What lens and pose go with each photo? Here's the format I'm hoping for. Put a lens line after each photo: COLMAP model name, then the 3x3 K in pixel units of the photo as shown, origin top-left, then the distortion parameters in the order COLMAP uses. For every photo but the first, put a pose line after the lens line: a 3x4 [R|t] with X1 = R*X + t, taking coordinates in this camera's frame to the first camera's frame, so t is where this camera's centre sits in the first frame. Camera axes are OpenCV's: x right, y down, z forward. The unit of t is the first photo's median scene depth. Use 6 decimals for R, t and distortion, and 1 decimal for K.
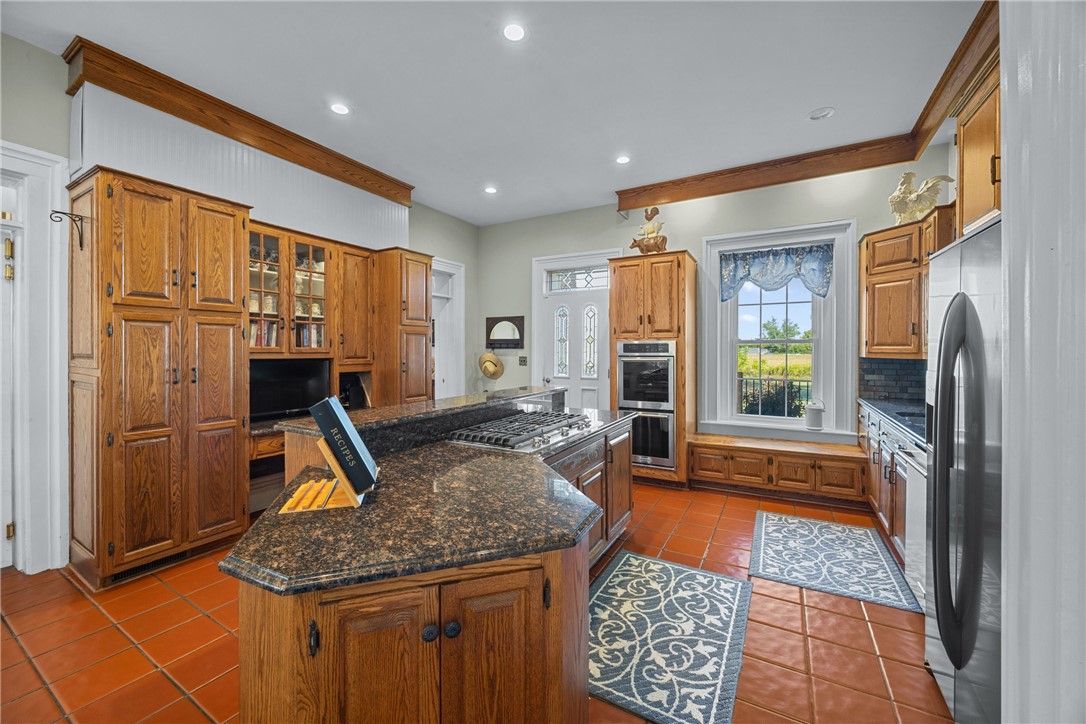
lens RADIAL K [[416.4, 0, 544.2], [0, 416.4, 355.6], [0, 0, 1]] dist [0.002251, 0.000120]
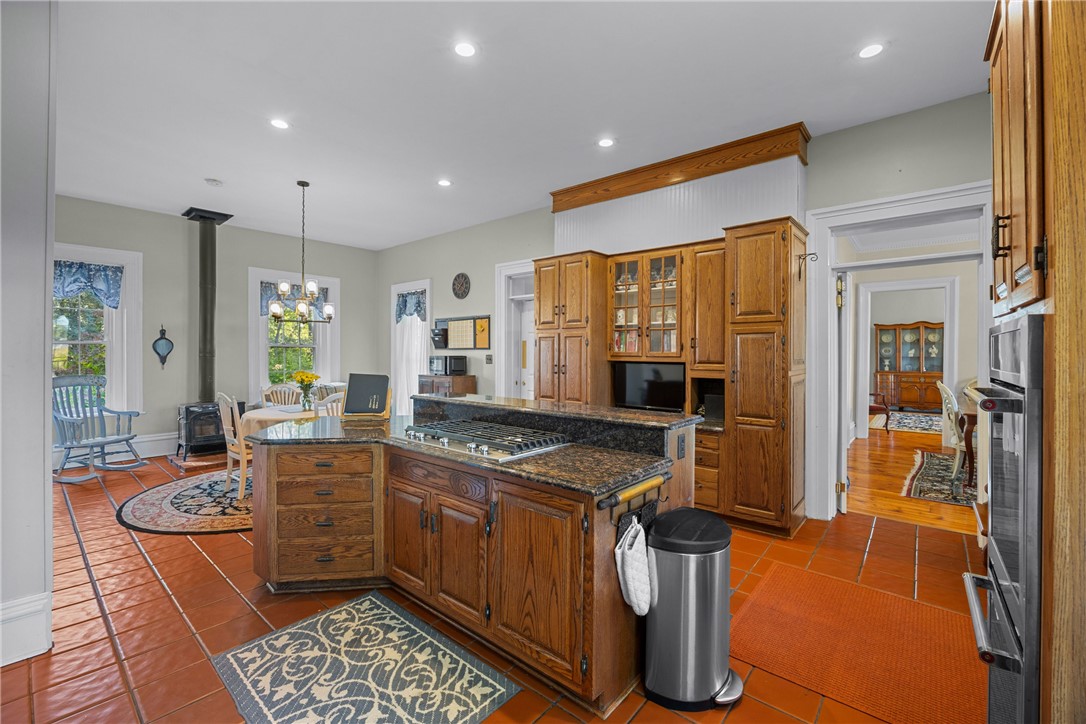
lens RADIAL K [[451.2, 0, 544.5], [0, 451.2, 353.3], [0, 0, 1]] dist [-0.004576, -0.000046]
pose [[-0.186089, 0.000588, -0.982533, 1.155637], [-0.011301, 0.999932, 0.002739, -0.027890], [0.982468, 0.011613, -0.186070, 1.618379]]
